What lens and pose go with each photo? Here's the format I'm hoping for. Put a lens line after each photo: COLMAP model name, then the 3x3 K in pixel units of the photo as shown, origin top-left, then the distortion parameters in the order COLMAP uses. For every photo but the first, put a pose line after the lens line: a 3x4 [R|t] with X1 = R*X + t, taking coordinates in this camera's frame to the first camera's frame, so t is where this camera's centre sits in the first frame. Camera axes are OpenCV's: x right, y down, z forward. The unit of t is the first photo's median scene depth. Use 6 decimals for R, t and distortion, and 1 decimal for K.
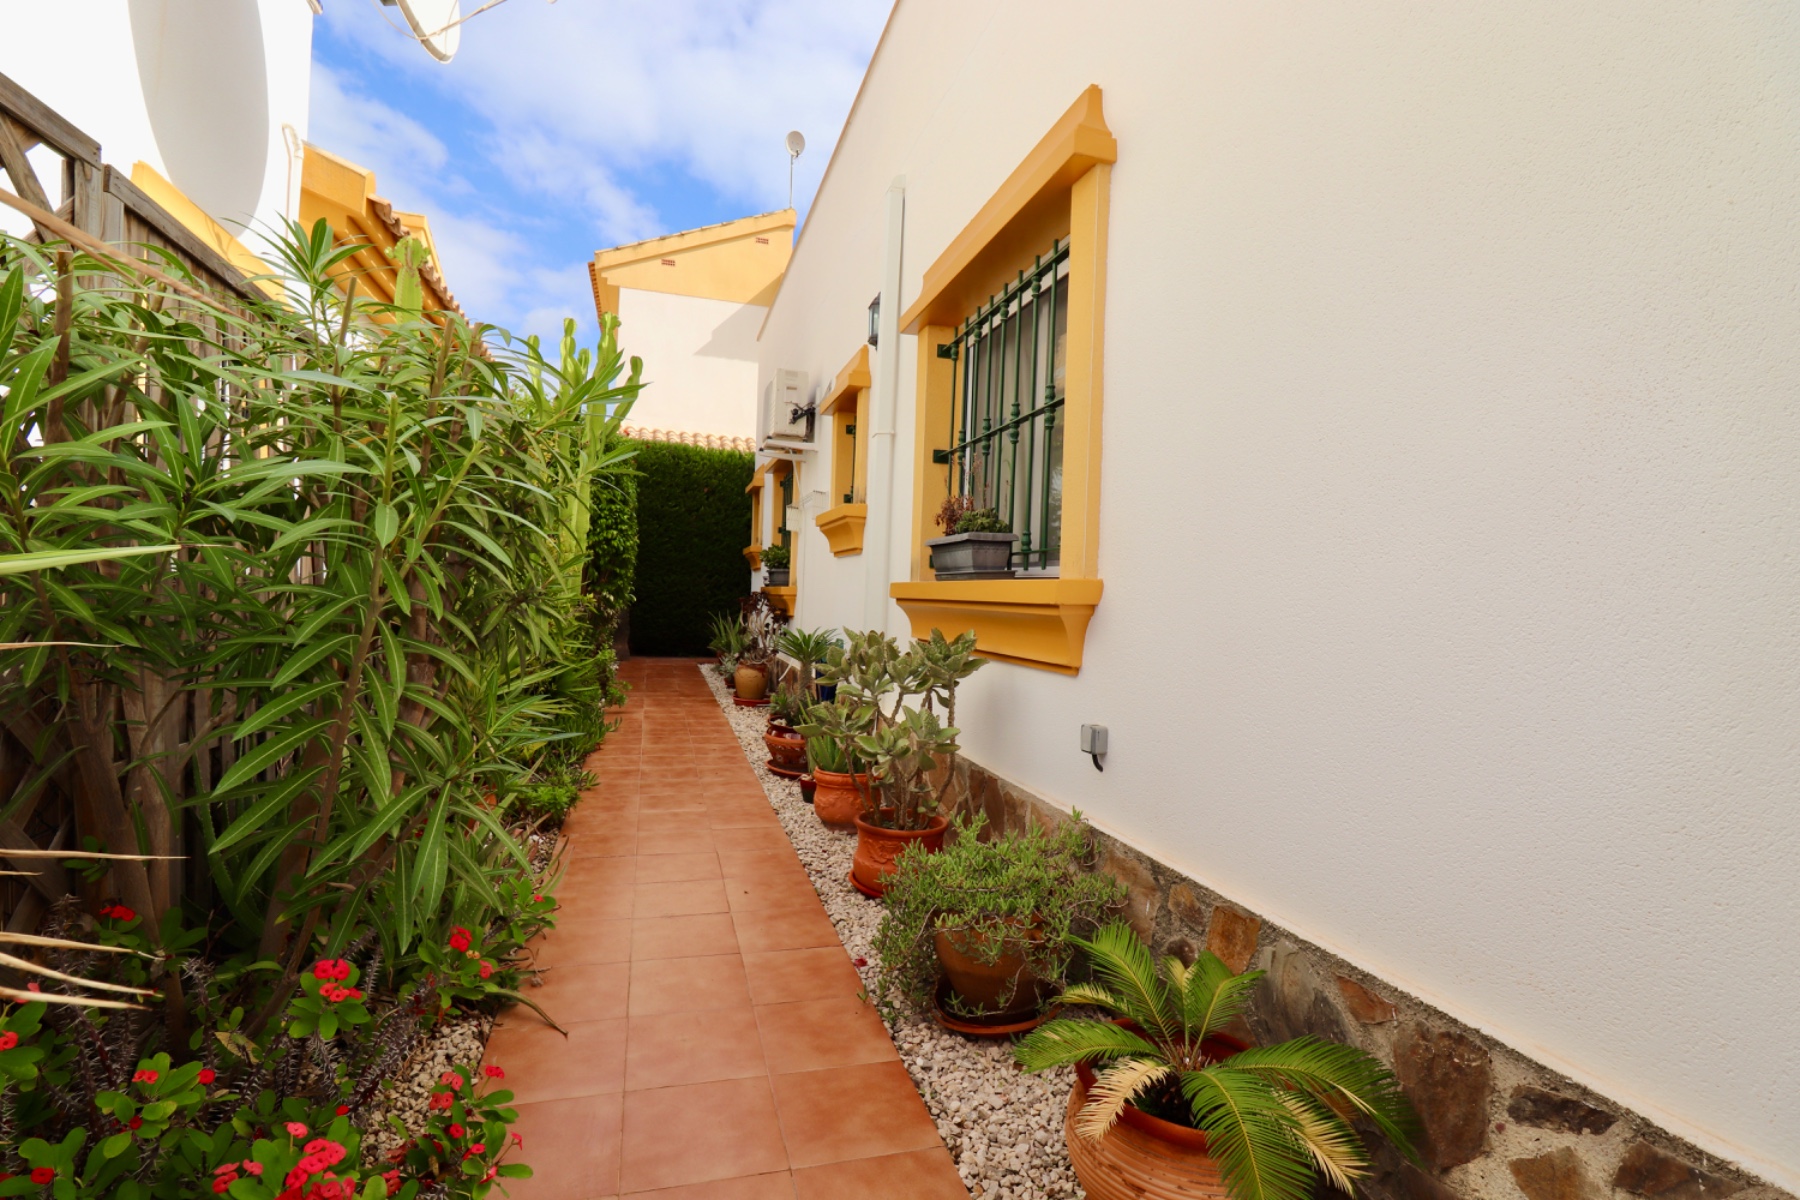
lens RADIAL K [[837.1, 0, 904.4], [0, 837.1, 601.2], [0, 0, 1]] dist [0.000163, -0.012168]
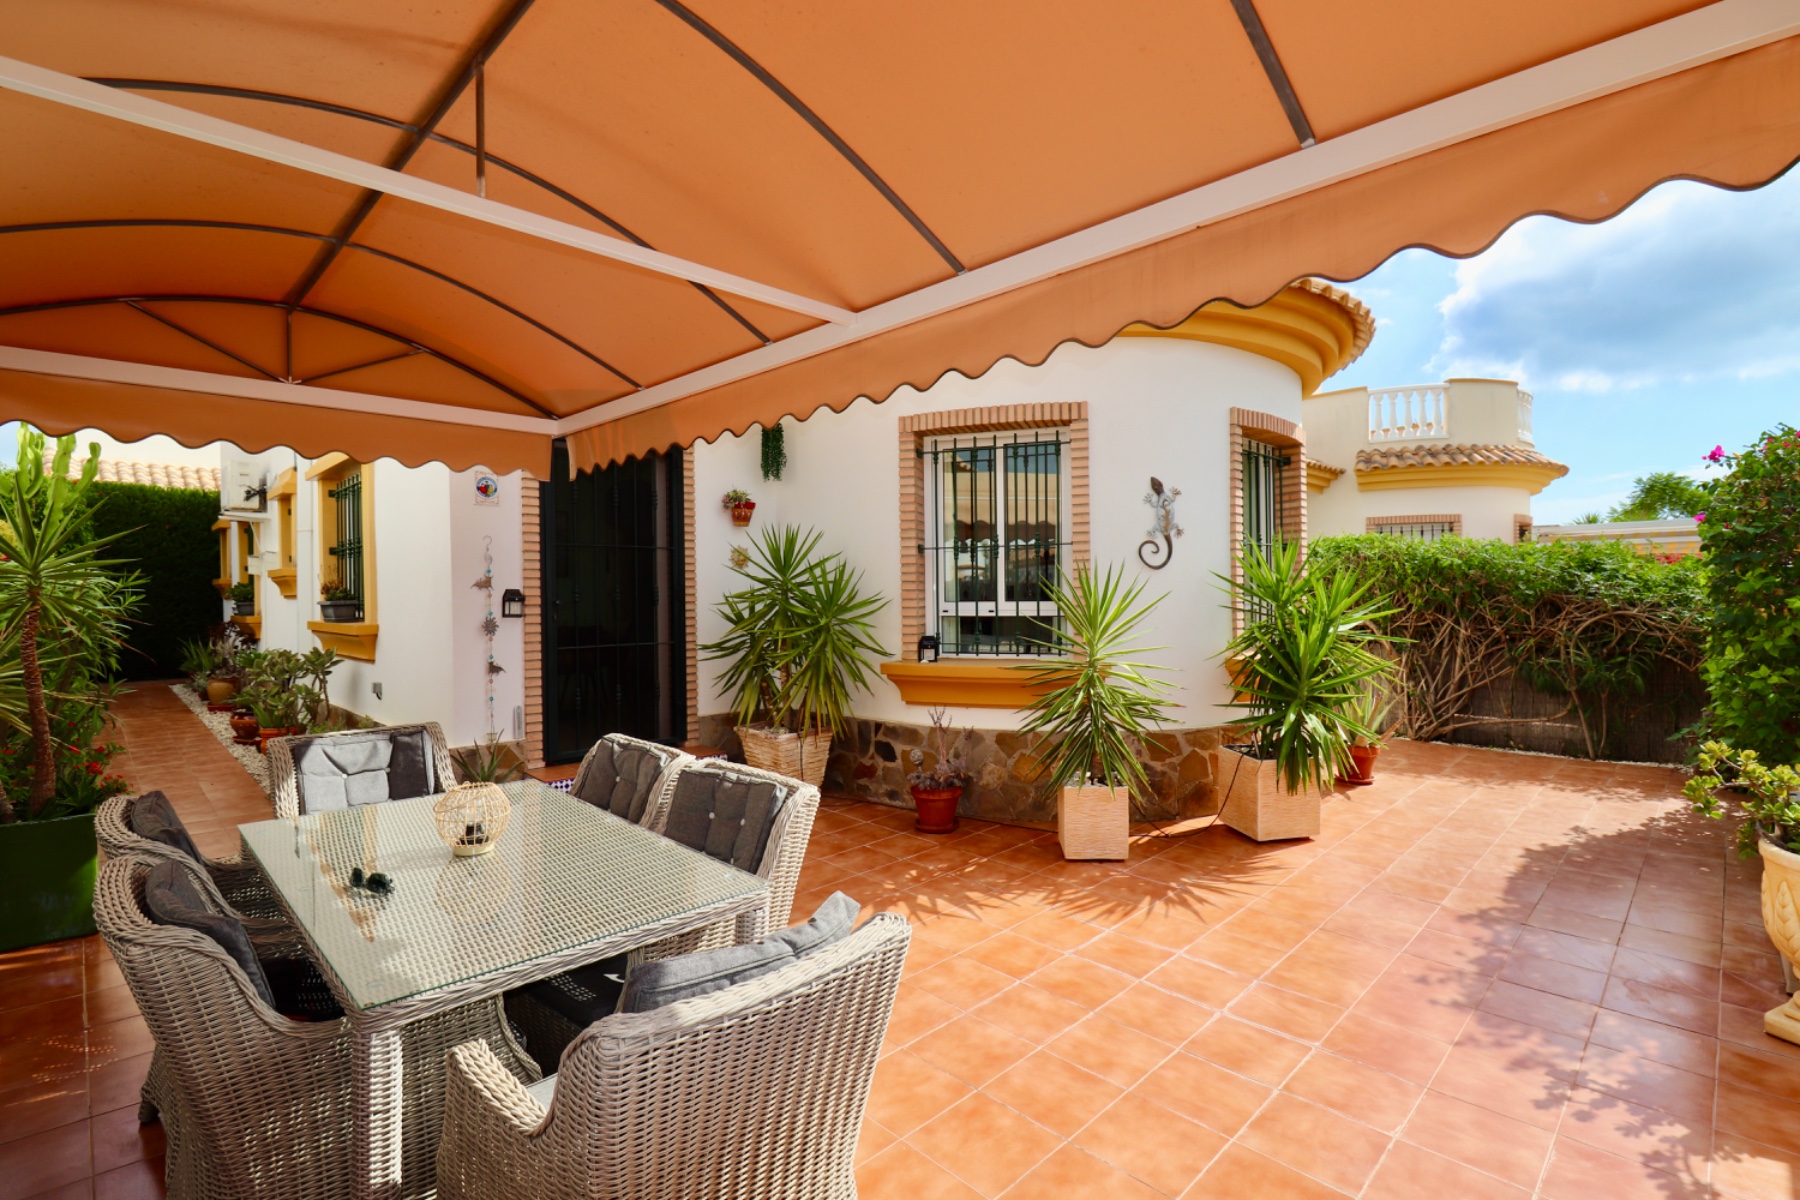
lens RADIAL K [[837.1, 0, 904.4], [0, 837.1, 601.2], [0, 0, 1]] dist [0.000163, -0.012168]
pose [[0.880847, -0.050823, 0.470665, 0.147206], [0.044828, 0.998708, 0.023947, -0.027493], [-0.471274, 0.000005, 0.881987, -0.635731]]
